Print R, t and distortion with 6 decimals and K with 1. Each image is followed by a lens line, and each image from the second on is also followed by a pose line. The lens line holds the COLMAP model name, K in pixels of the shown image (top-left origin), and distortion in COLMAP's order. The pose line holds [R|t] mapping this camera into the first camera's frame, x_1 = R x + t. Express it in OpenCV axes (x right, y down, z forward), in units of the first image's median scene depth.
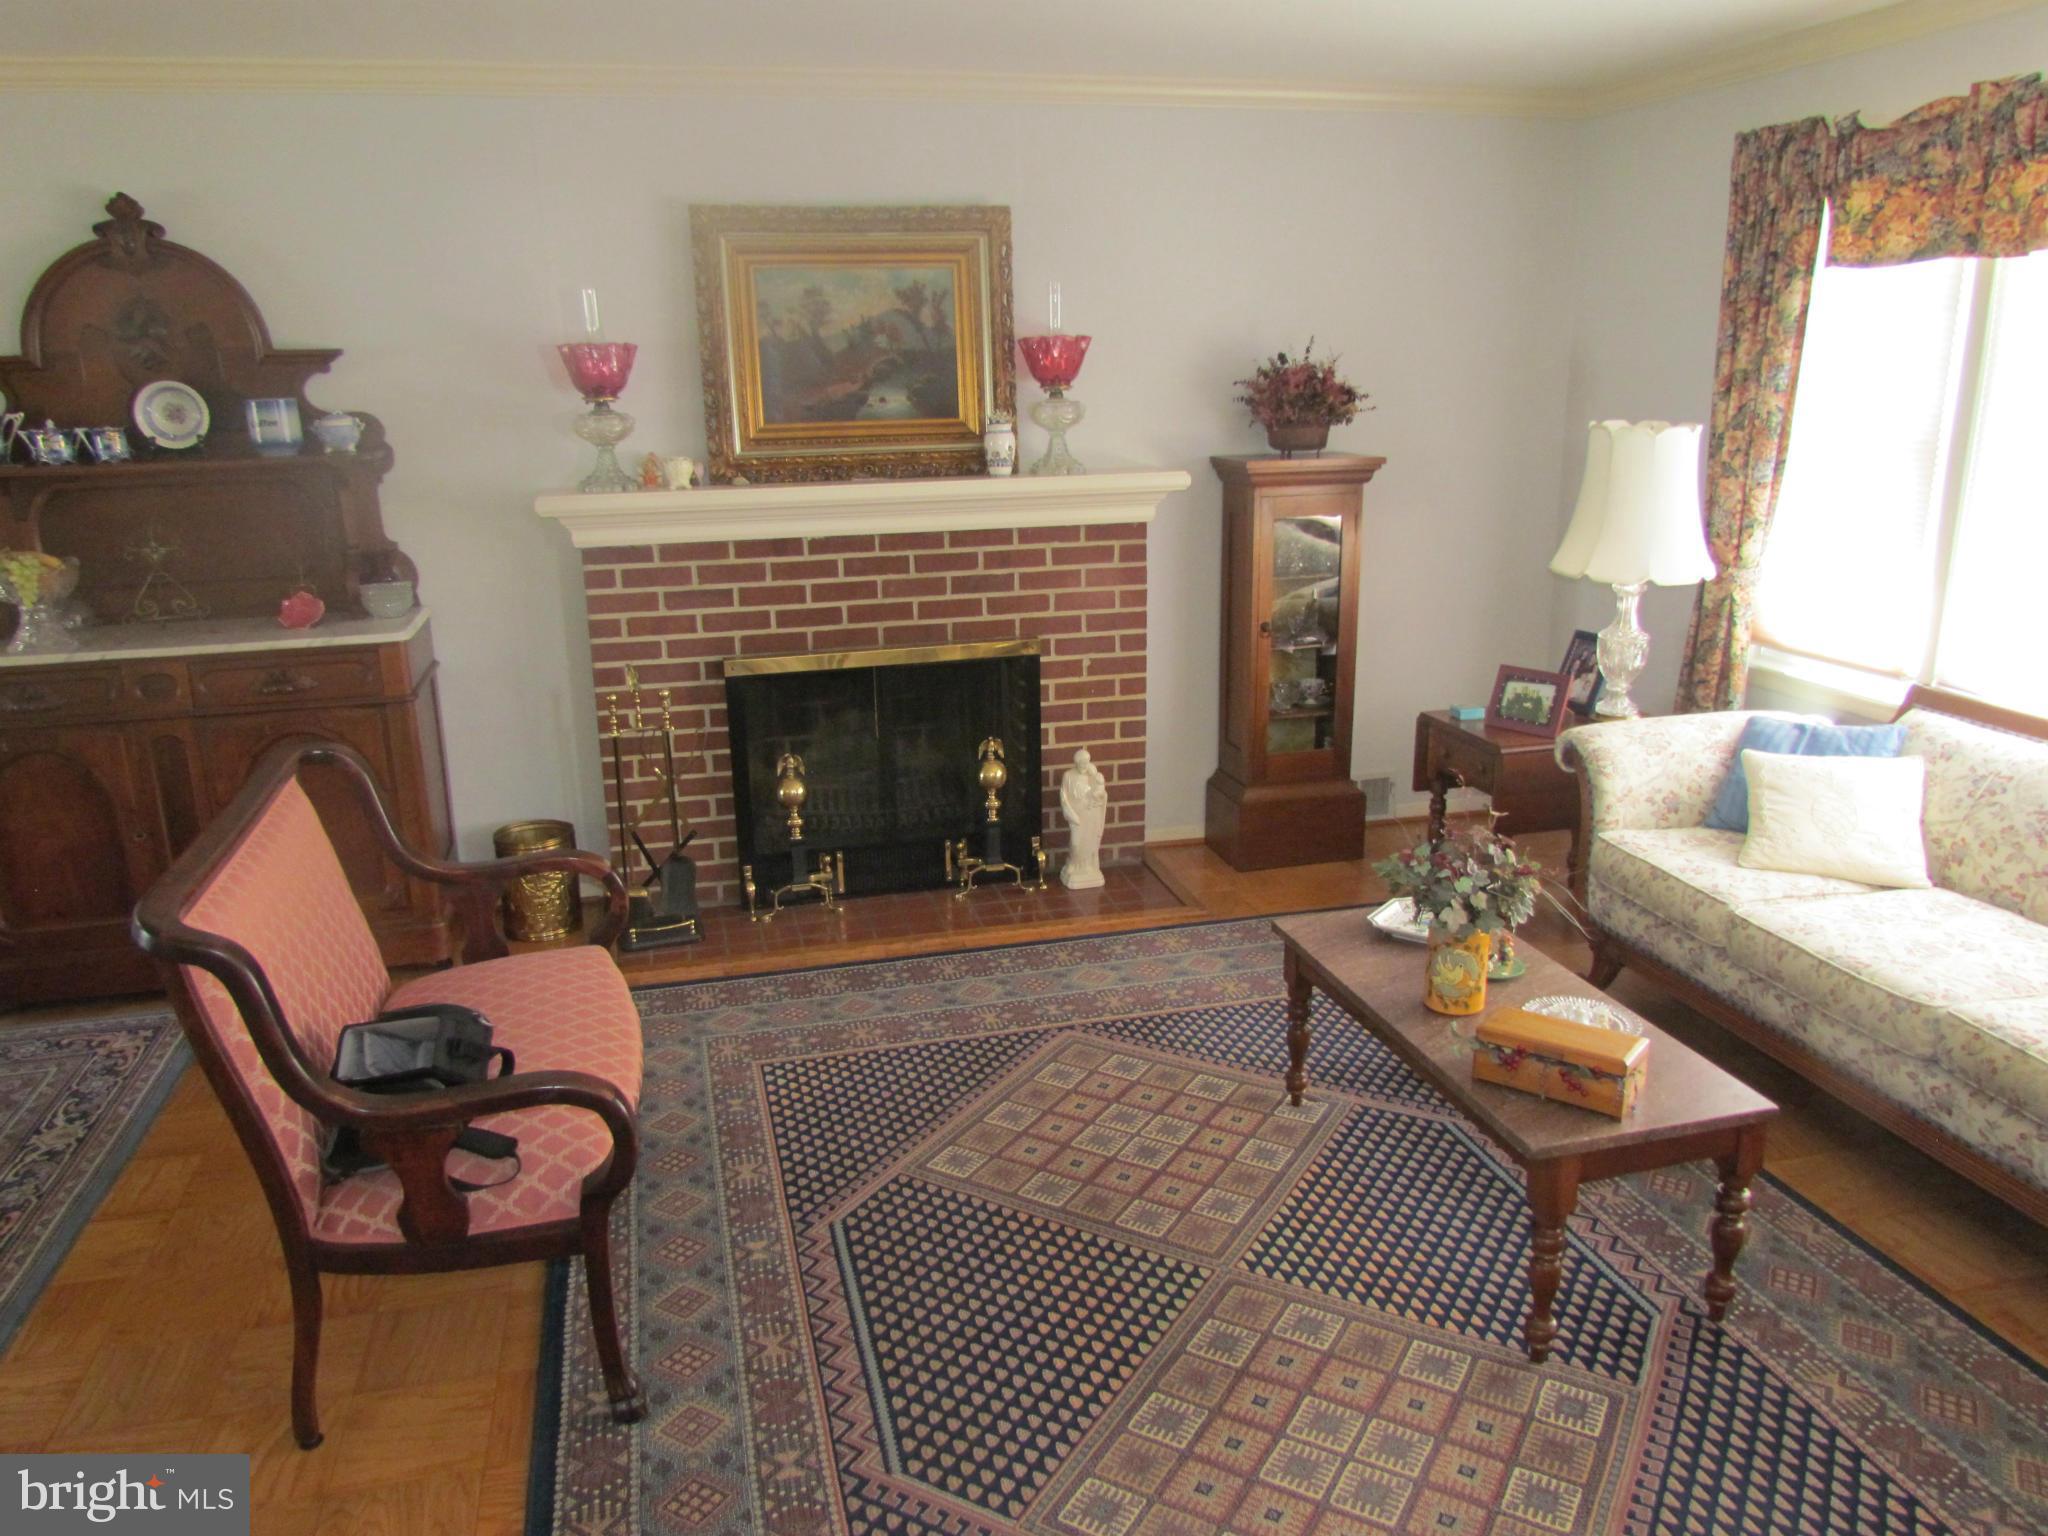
lens RADIAL K [[1495.1, 0, 1024.0], [0, 1495.1, 768.0], [0, 0, 1]] dist [-0.010094, 0.012895]
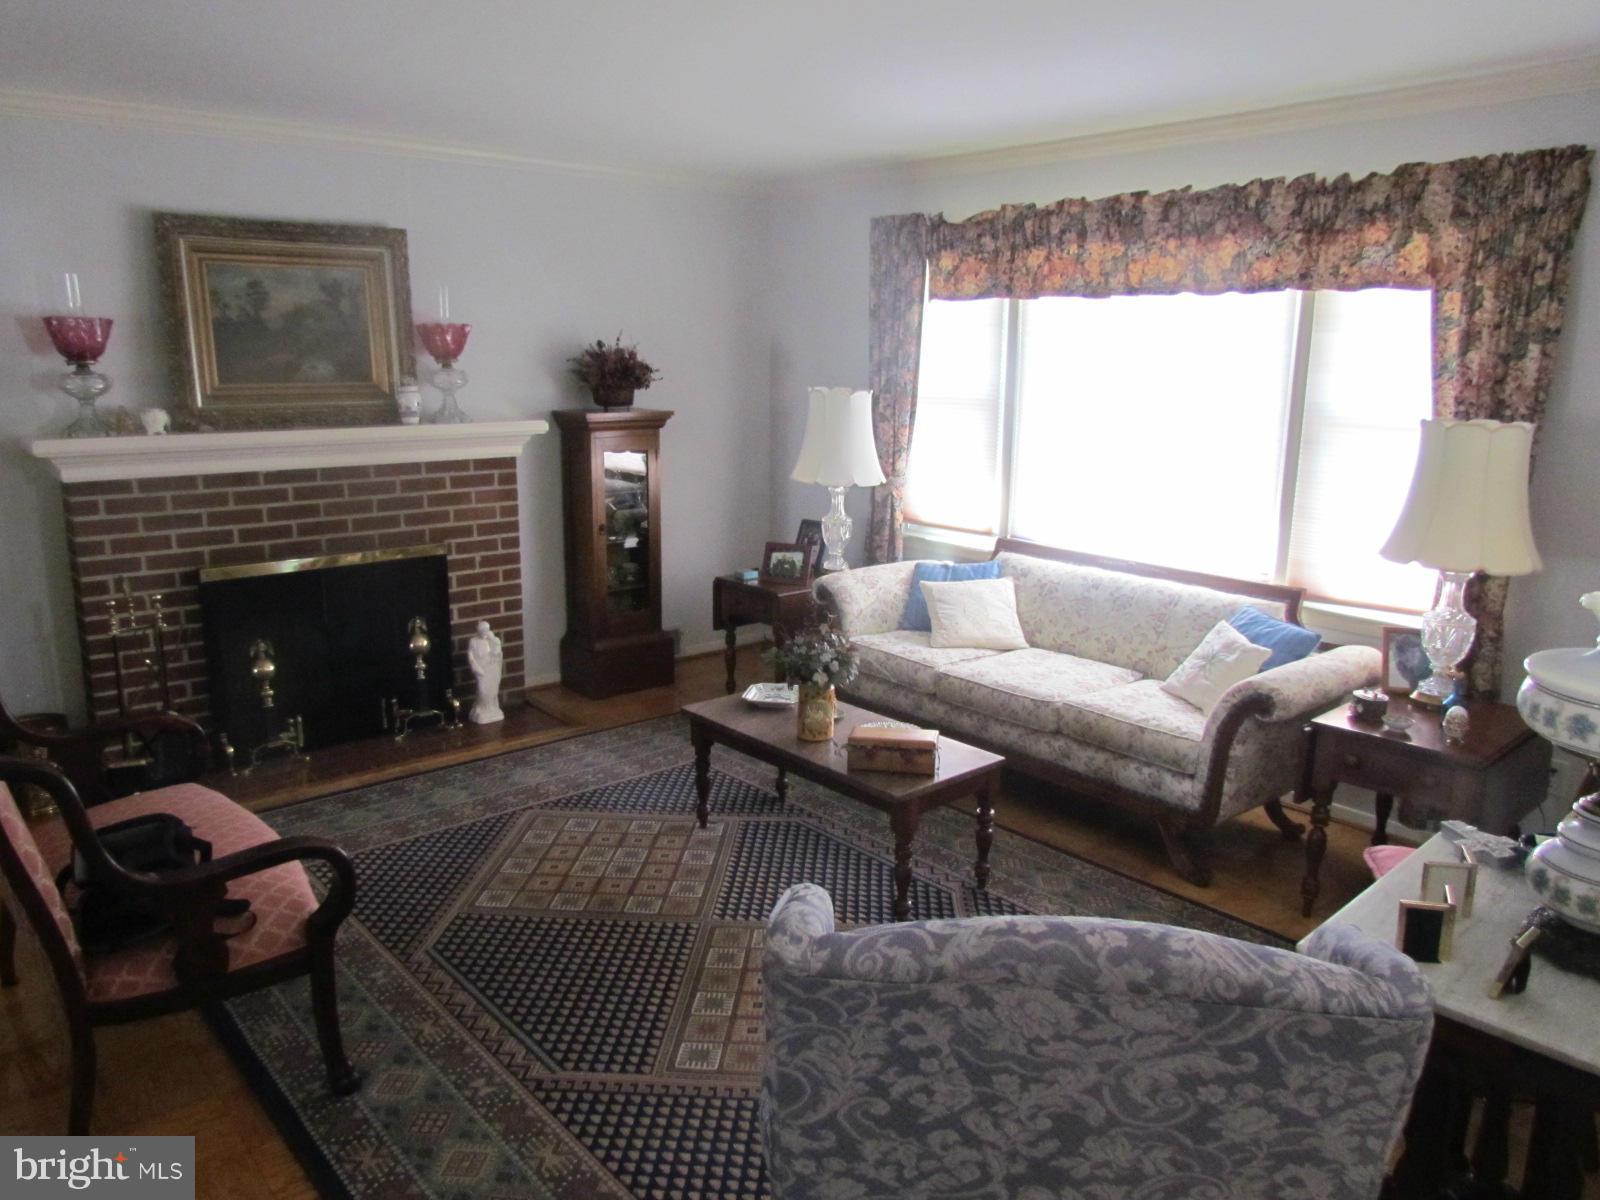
lens RADIAL K [[1168.1, 0, 800.0], [0, 1168.1, 600.0], [0, 0, 1]] dist [-0.010094, 0.012895]
pose [[0.894072, -0.069949, 0.442428, -0.191880], [0.094509, 0.994954, -0.033680, 0.035167], [-0.437840, 0.071926, 0.896171, -0.100792]]
